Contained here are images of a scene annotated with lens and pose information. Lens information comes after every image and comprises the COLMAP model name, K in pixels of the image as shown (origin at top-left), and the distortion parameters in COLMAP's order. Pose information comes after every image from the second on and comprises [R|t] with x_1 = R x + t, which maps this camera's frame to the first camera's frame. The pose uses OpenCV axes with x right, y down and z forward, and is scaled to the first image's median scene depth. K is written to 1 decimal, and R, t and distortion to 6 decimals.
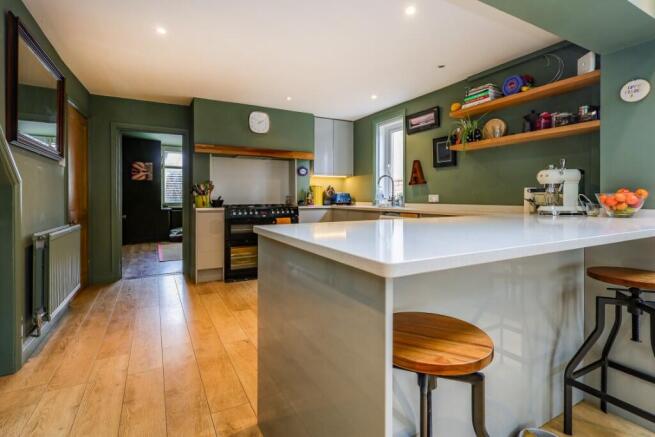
lens RADIAL K [[315.6, 0, 325.4], [0, 315.6, 198.6], [0, 0, 1]] dist [-0.001823, -0.000098]
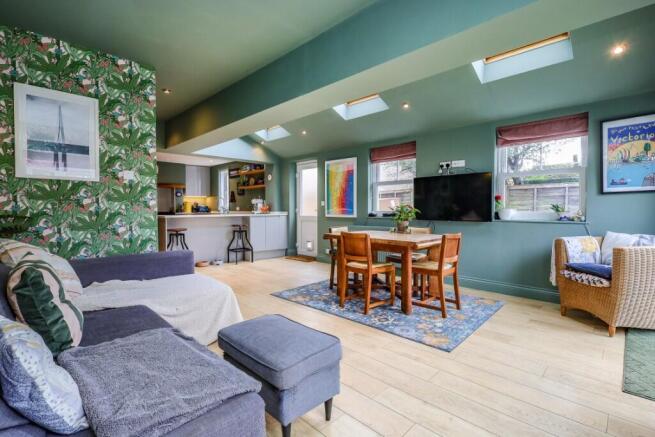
lens RADIAL K [[307.1, 0, 327.5], [0, 307.1, 218.5], [0, 0, 1]] dist [-0.000747, -0.000057]
pose [[0.961418, -0.009802, 0.274917, 0.317739], [0.001371, 0.999523, 0.030843, 0.002692], [-0.275089, -0.029276, 0.960973, -1.165025]]
